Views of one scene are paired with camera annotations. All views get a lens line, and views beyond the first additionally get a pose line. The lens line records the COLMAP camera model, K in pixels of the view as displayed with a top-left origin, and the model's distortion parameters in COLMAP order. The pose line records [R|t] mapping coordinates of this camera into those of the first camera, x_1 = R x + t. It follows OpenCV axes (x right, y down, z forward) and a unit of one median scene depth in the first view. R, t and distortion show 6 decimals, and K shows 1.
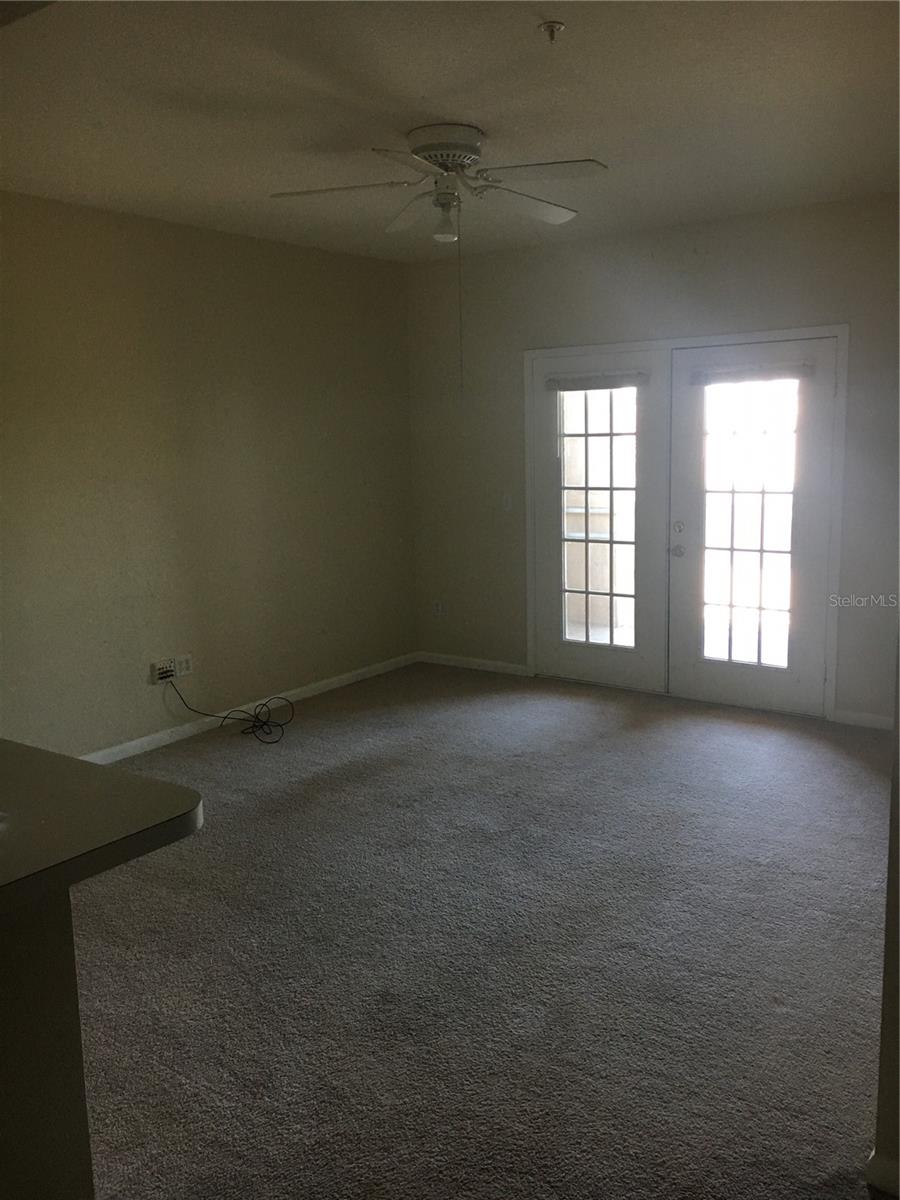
lens RADIAL K [[1023.4, 0, 448.3], [0, 1023.4, 596.3], [0, 0, 1]] dist [0.064972, -0.051268]
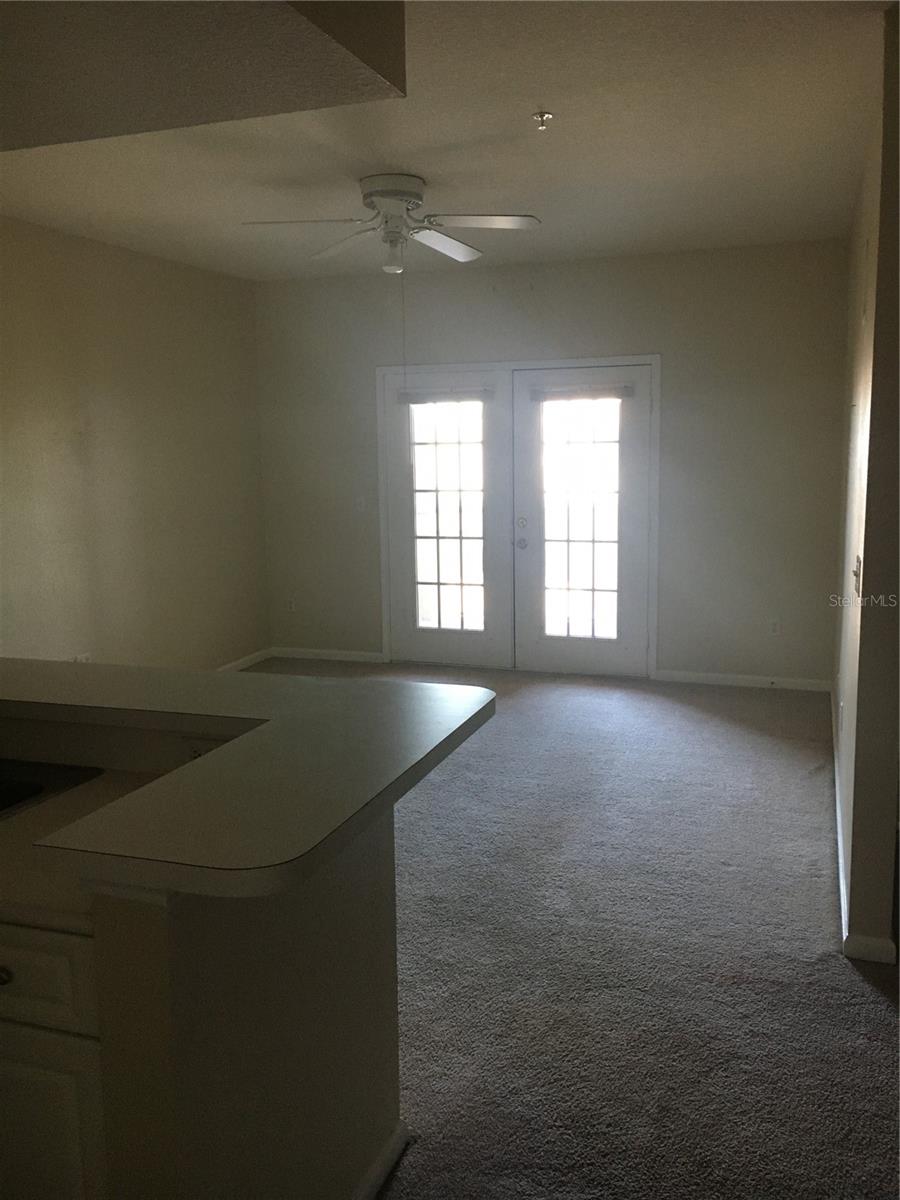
lens RADIAL K [[1023.4, 0, 448.3], [0, 1023.4, 596.3], [0, 0, 1]] dist [0.064972, -0.051268]
pose [[0.956543, -0.035643, 0.289406, -0.202856], [0.040436, 0.999126, -0.010595, 0.025276], [-0.288775, 0.021837, 0.957148, -0.086519]]
